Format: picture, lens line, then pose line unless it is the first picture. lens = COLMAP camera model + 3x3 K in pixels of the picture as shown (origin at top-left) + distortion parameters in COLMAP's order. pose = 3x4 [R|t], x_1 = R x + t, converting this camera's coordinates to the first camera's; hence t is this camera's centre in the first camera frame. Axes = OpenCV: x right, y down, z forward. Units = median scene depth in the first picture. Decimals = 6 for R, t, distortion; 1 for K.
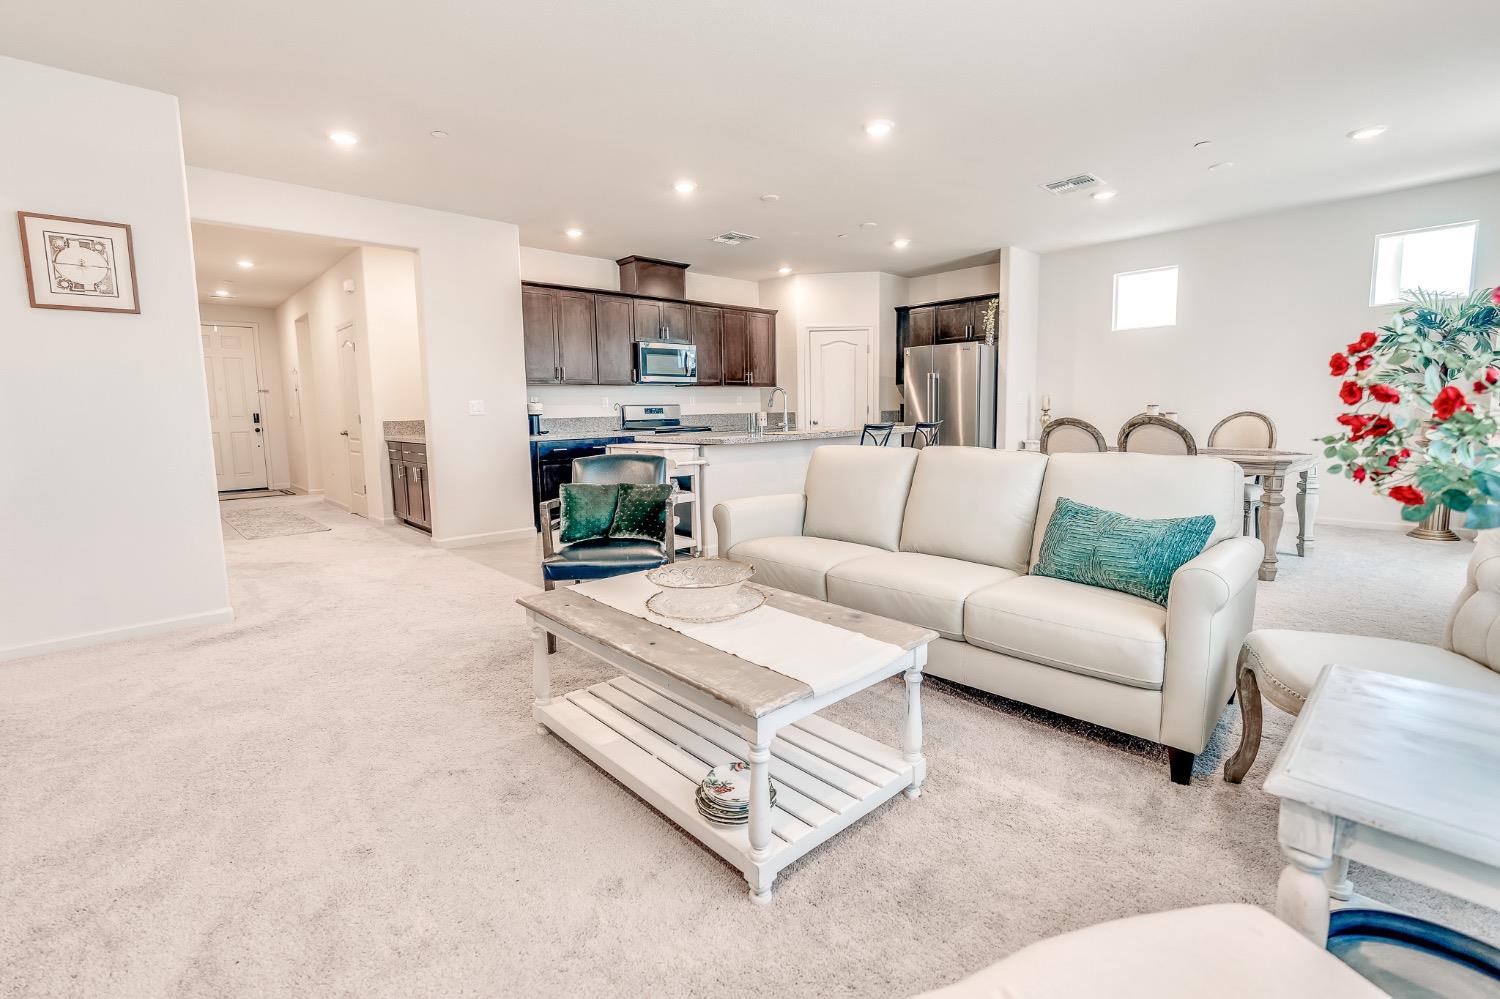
lens RADIAL K [[674.2, 0, 751.0], [0, 674.2, 485.8], [0, 0, 1]] dist [-0.008344, 0.003205]
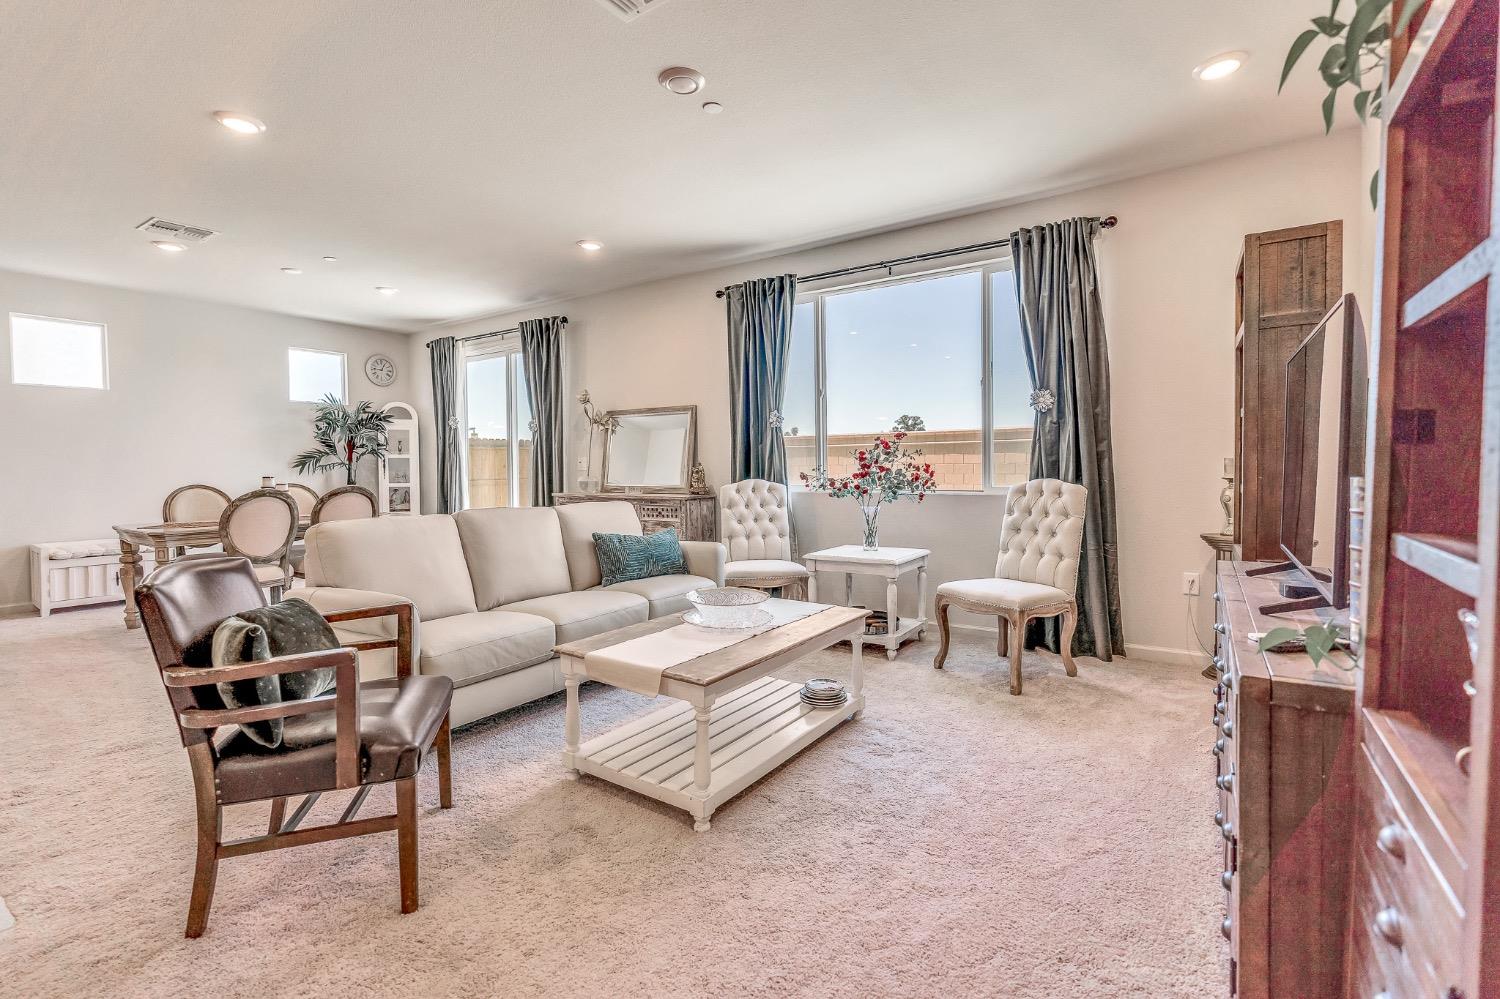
lens RADIAL K [[674.2, 0, 749.7], [0, 674.2, 484.6], [0, 0, 1]] dist [-0.008344, 0.003205]
pose [[-0.222318, -0.004324, 0.974965, -0.387198], [0.122922, 0.991886, 0.032428, -0.035074], [-0.967194, 0.127053, -0.219982, 0.350904]]
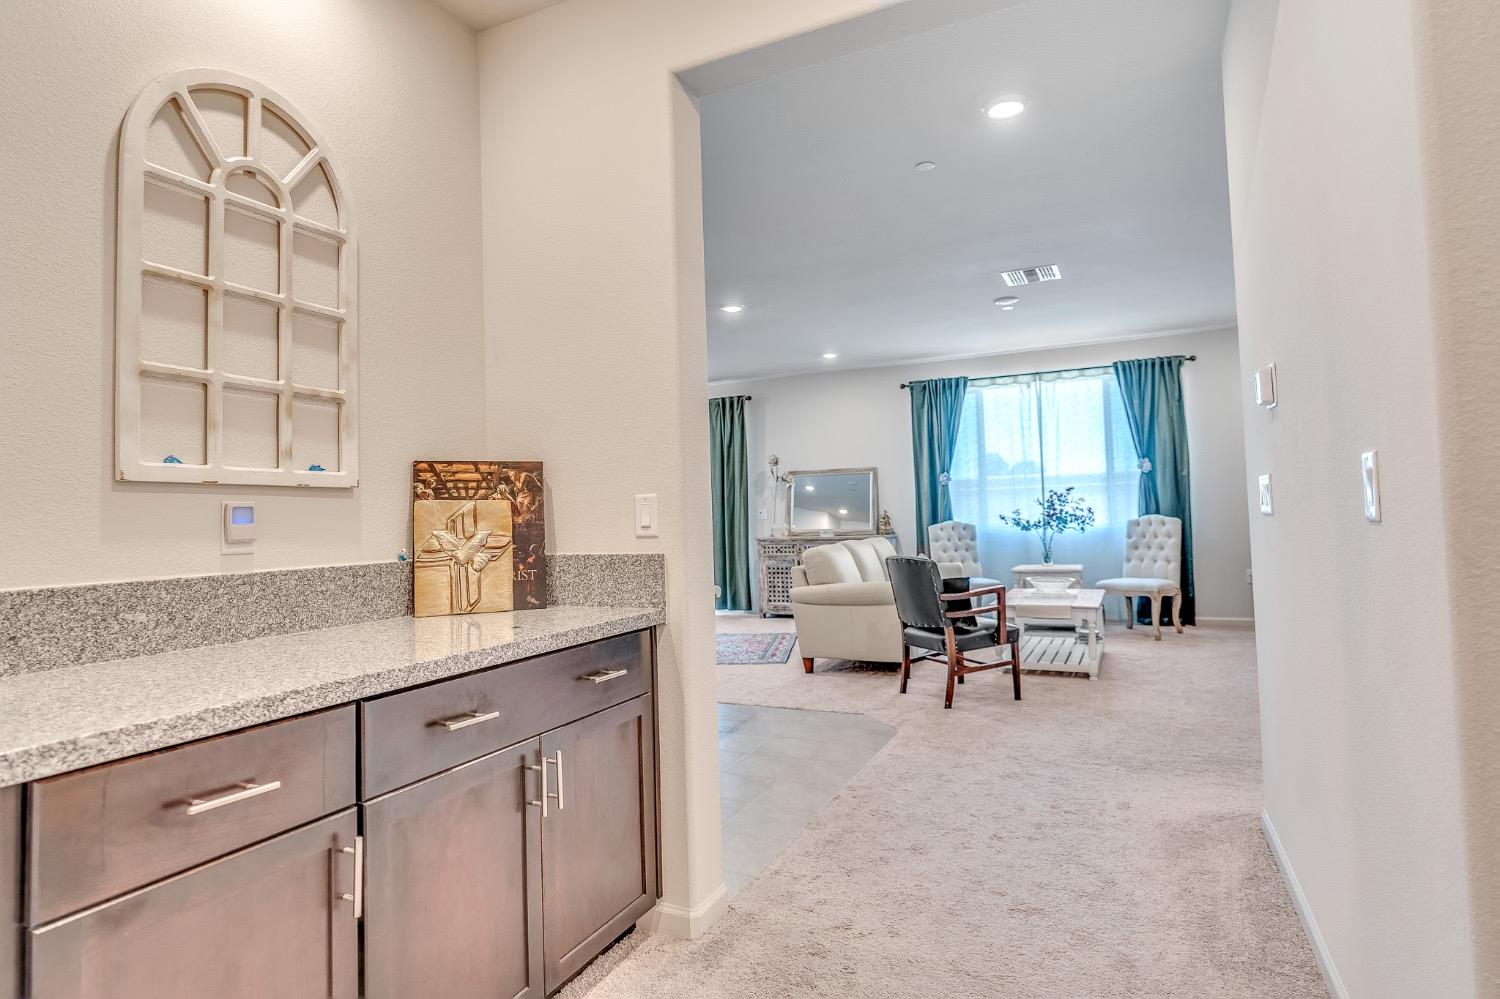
lens RADIAL K [[813.5, 0, 749.9], [0, 813.5, 479.2], [0, 0, 1]] dist [-0.005505, -0.000175]
pose [[-0.367796, 0.075069, 0.926871, -0.682845], [0.143141, 0.989427, -0.023335, -0.088458], [-0.918824, 0.124091, -0.374653, 0.865410]]
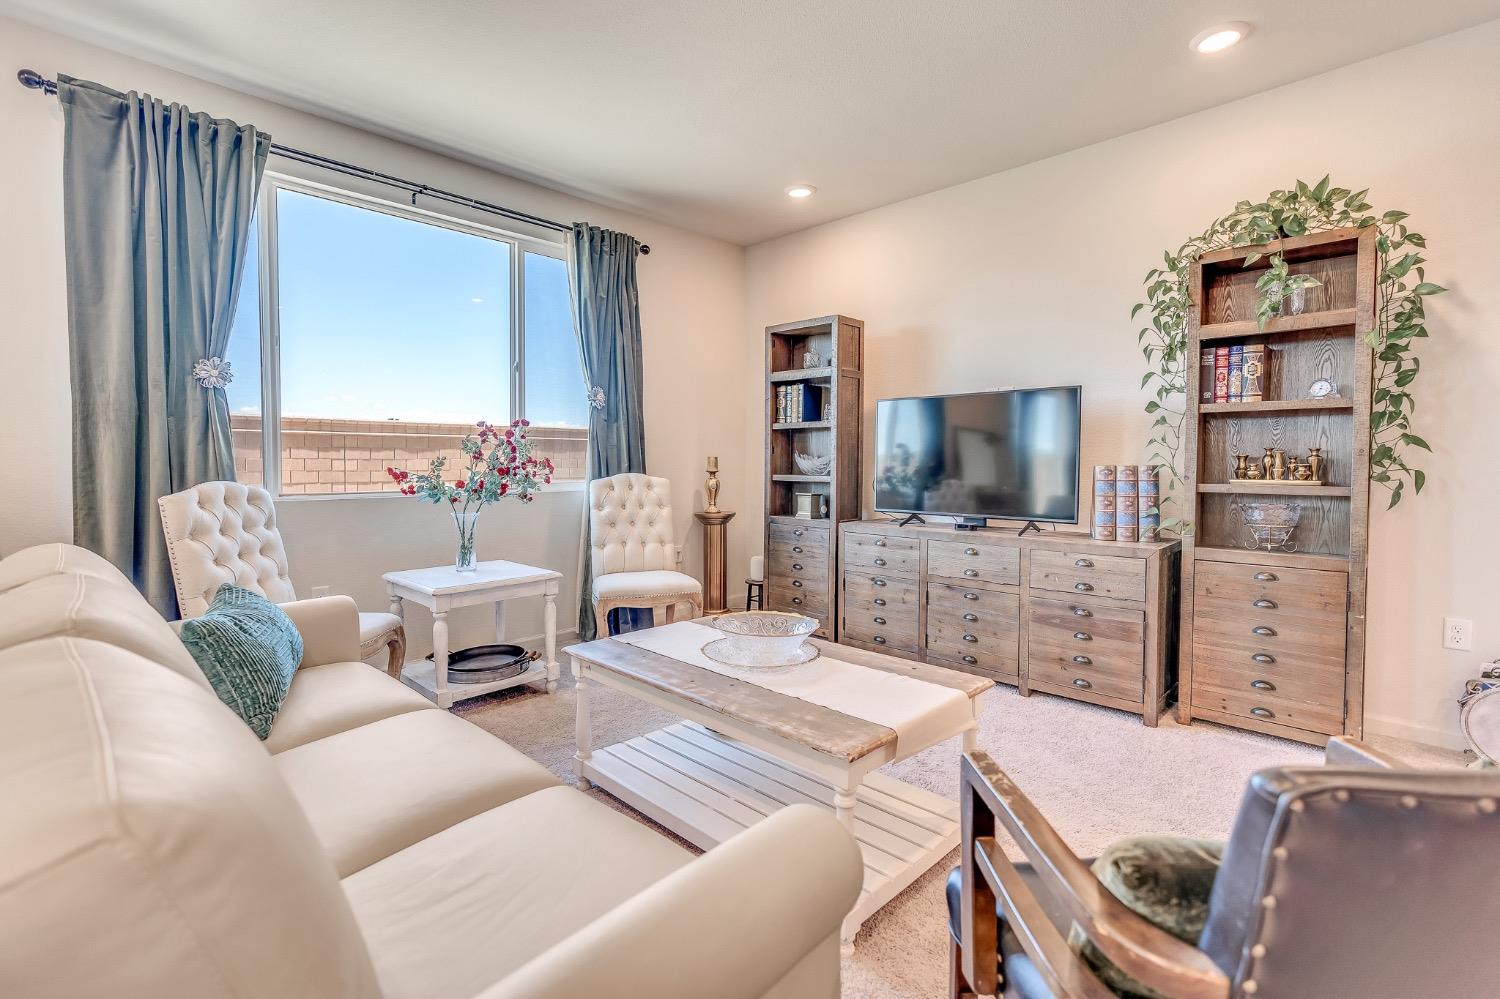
lens RADIAL K [[674.2, 0, 745.8], [0, 674.2, 483.8], [0, 0, 1]] dist [-0.008344, 0.003205]
pose [[-0.998743, 0.021344, -0.045346, -0.001851], [0.014430, 0.988934, 0.147653, -0.066078], [0.047996, 0.146813, -0.987999, 0.566828]]
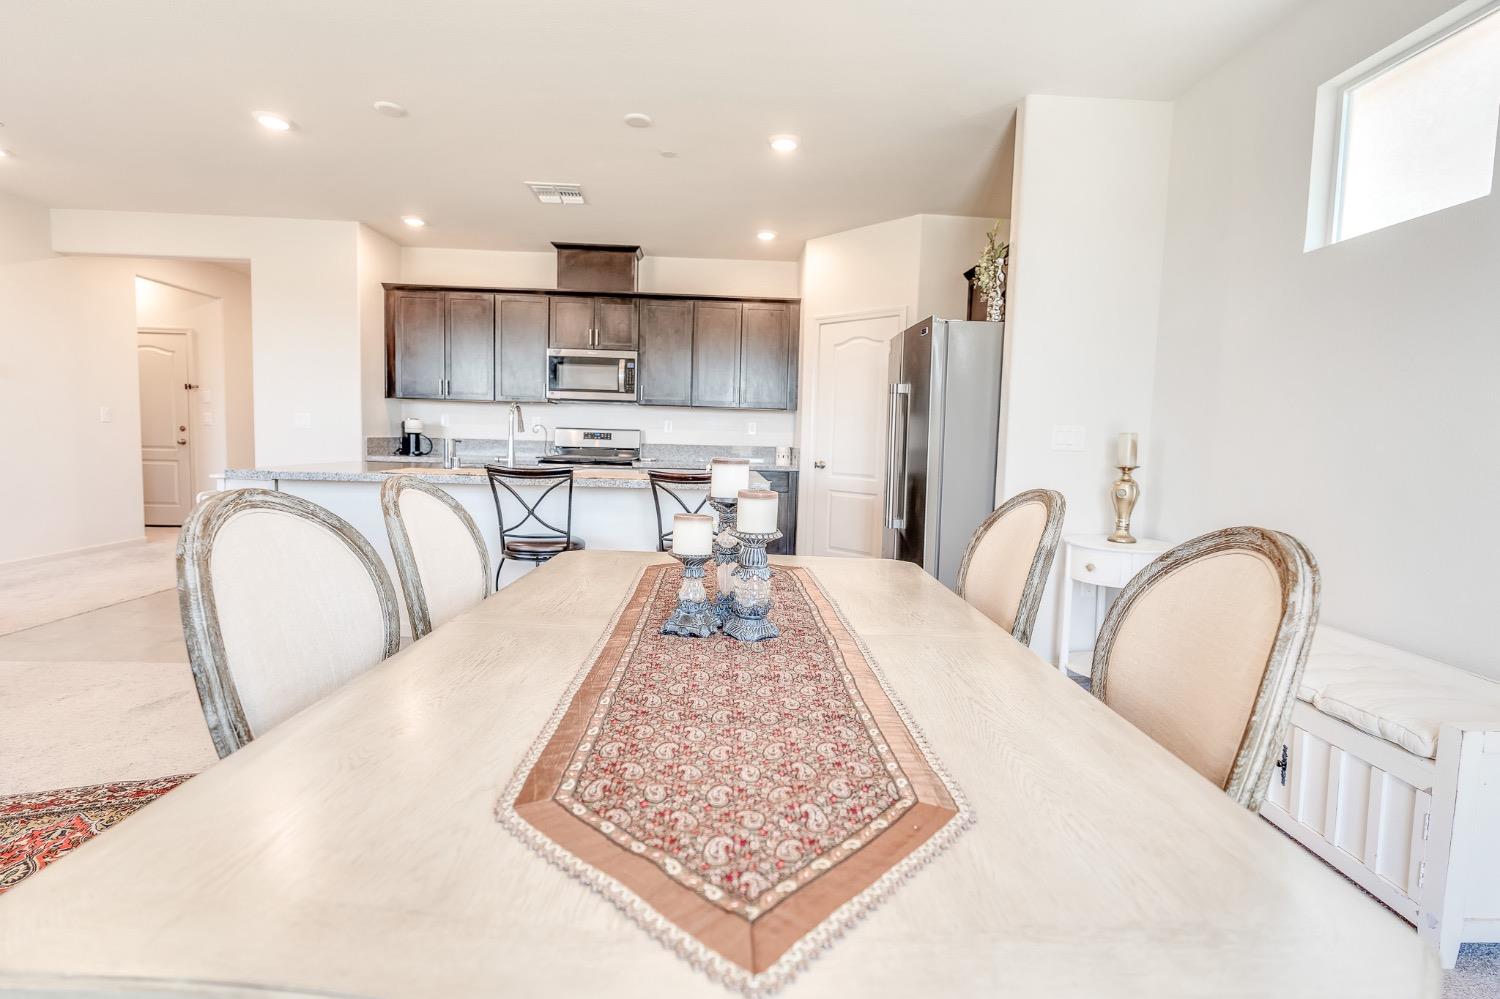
lens RADIAL K [[674.2, 0, 745.1], [0, 674.2, 486.0], [0, 0, 1]] dist [-0.008344, 0.003205]
pose [[0.757619, 0.086305, -0.646965, 0.534200], [-0.117111, 0.993108, -0.004661, -0.073916], [0.642104, 0.079298, 0.762505, 0.542782]]
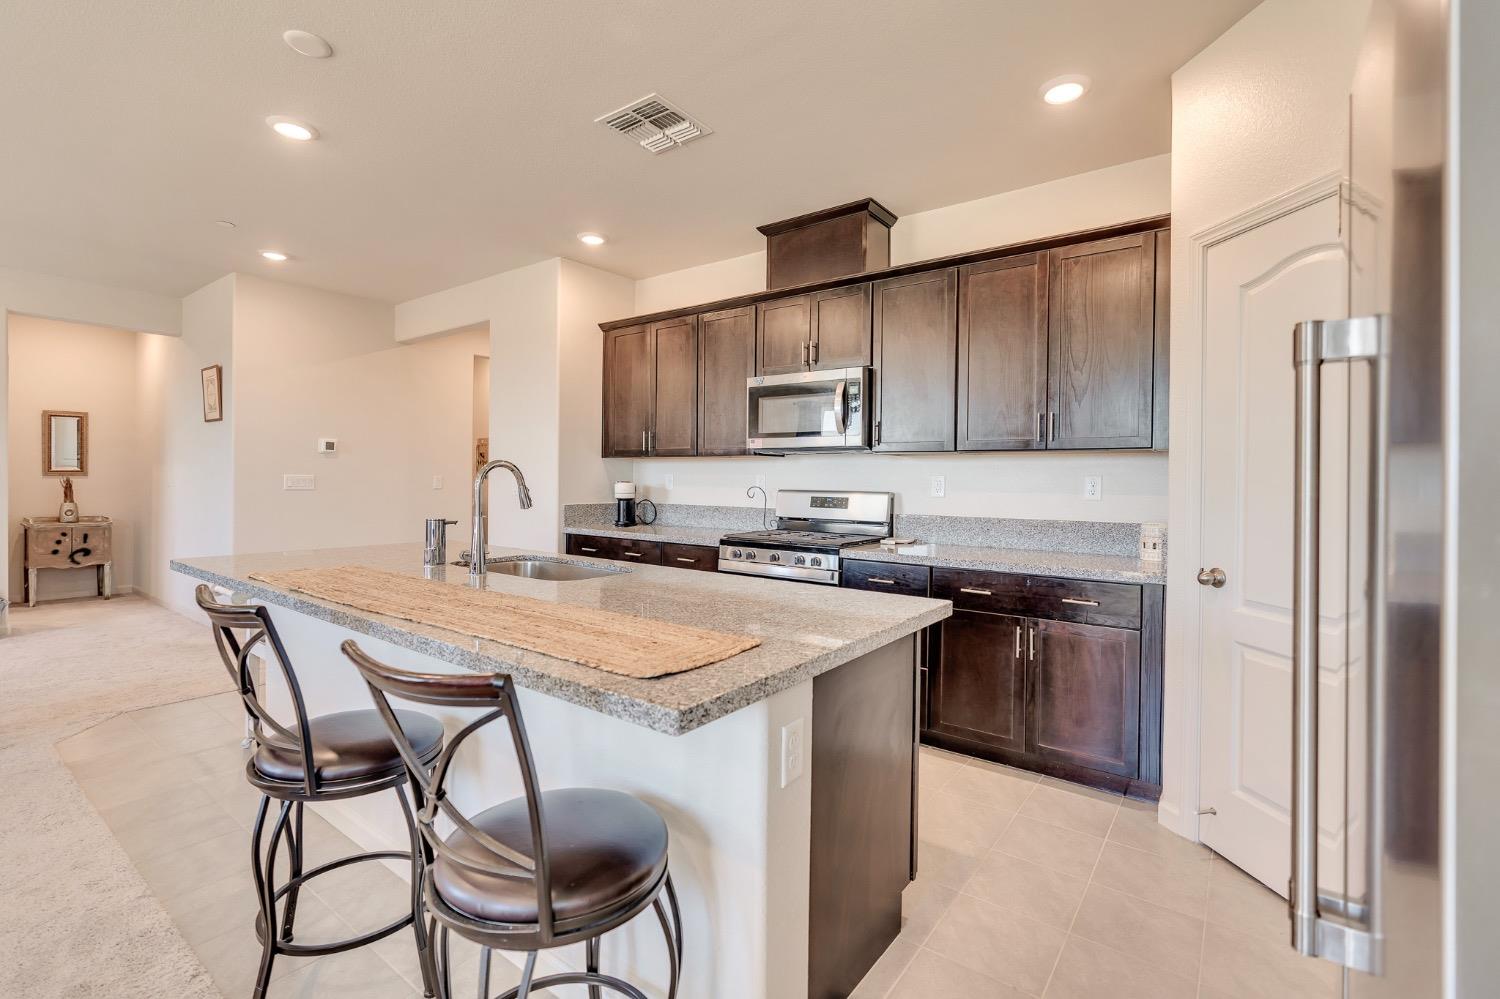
lens RADIAL K [[674.2, 0, 755.1], [0, 674.2, 483.3], [0, 0, 1]] dist [-0.008344, 0.003205]
pose [[0.179739, 0.026547, -0.983356, 0.377151], [-0.128485, 0.991706, 0.003288, -0.127517], [0.975287, 0.125755, 0.181659, 0.898262]]
